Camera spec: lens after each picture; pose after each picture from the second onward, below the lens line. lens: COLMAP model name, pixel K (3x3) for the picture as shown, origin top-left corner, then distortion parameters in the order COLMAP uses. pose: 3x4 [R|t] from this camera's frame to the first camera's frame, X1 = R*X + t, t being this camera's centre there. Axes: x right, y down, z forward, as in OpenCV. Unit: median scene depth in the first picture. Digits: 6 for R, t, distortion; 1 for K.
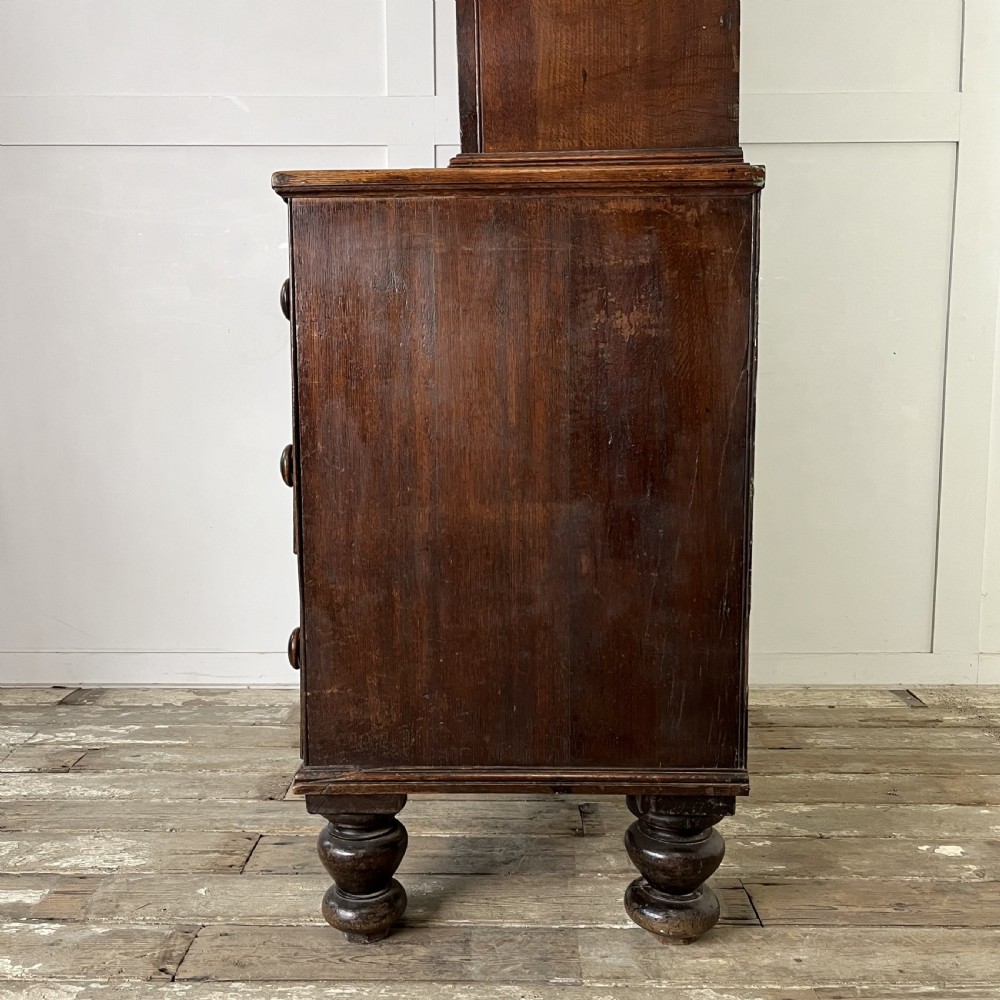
lens RADIAL K [[1016.3, 0, 502.8], [0, 1016.3, 504.3], [0, 0, 1]] dist [0.052192, -0.060889]
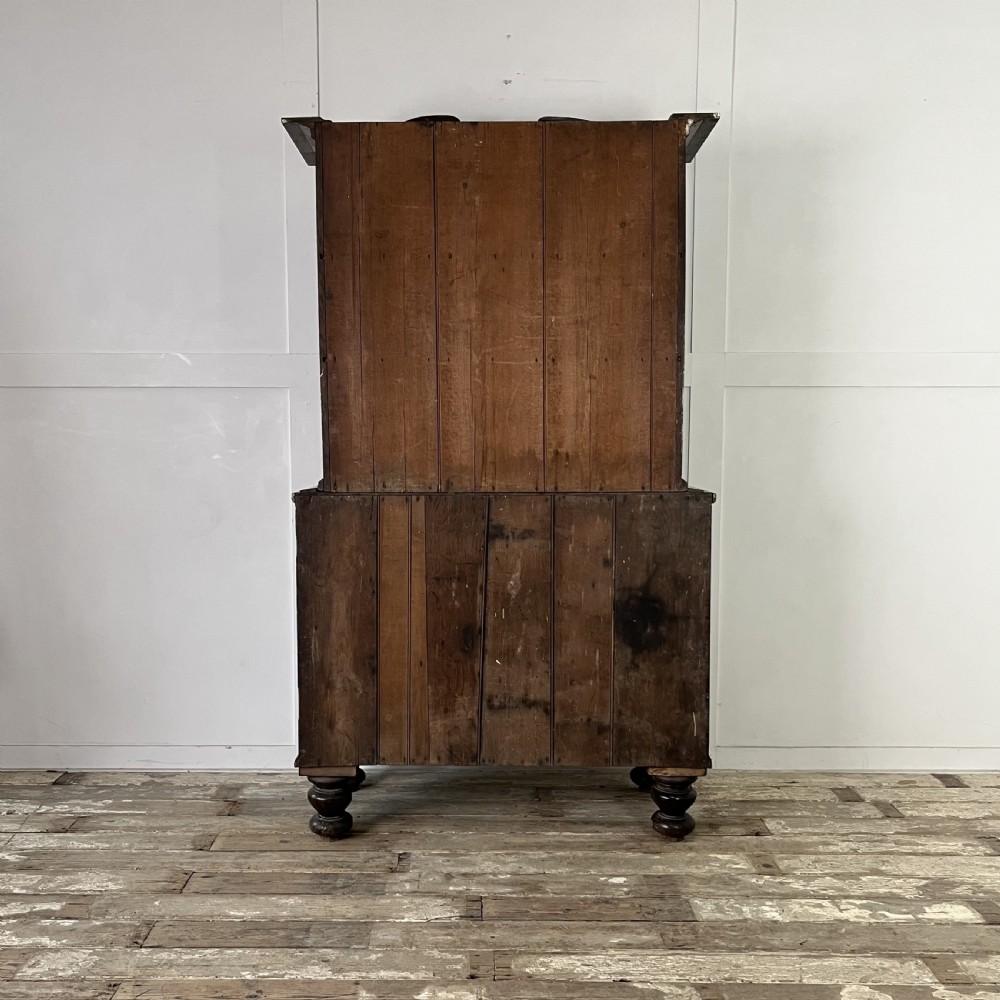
lens RADIAL K [[1089.8, 0, 471.2], [0, 1089.8, 536.1], [0, 0, 1]] dist [0.026395, -0.009340]
pose [[1.000000, 0.000467, -0.000490, 0.188545], [-0.000473, 0.999931, -0.011724, -0.171971], [0.000485, 0.011724, 0.999931, -0.678998]]
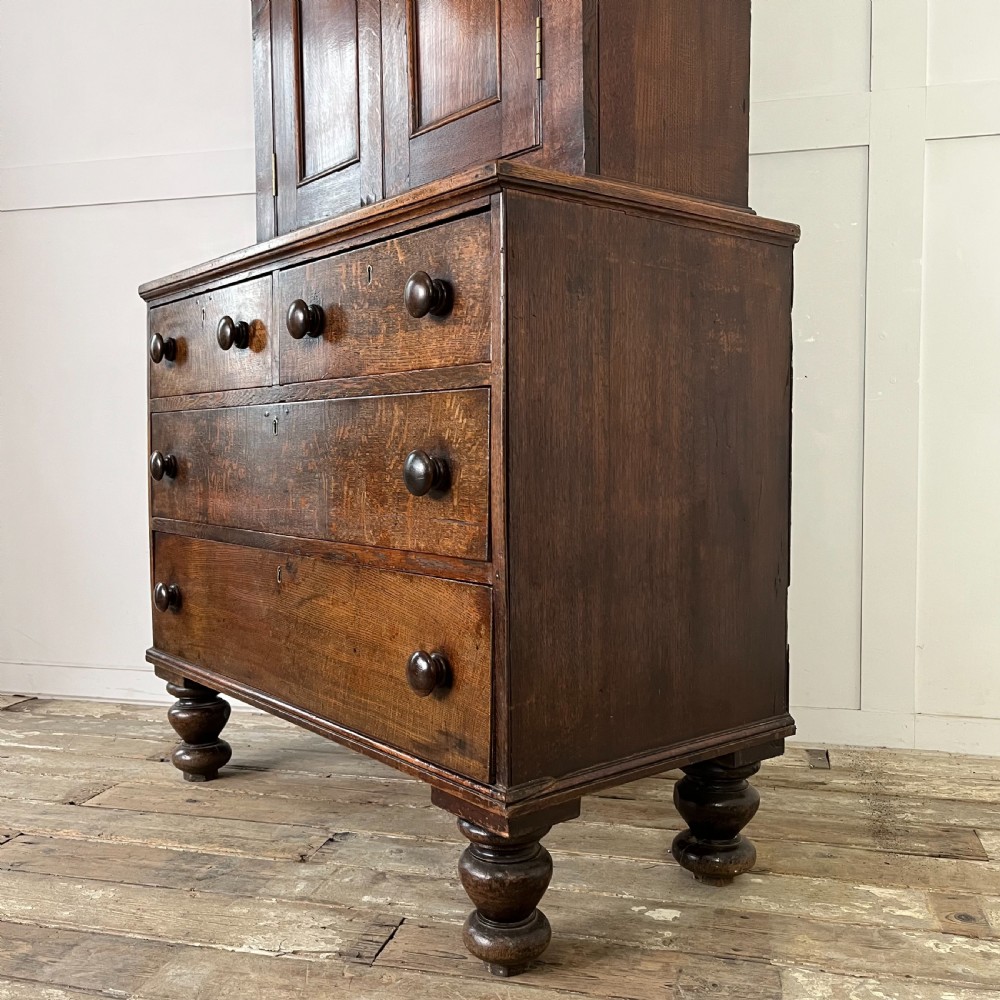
lens RADIAL K [[1016.3, 0, 502.8], [0, 1016.3, 504.3], [0, 0, 1]] dist [0.052192, -0.060889]
pose [[0.968308, 0.007303, -0.249651, 0.480264], [-0.020999, 0.998414, -0.052241, 0.028914], [0.248873, 0.055827, 0.966926, 0.079714]]
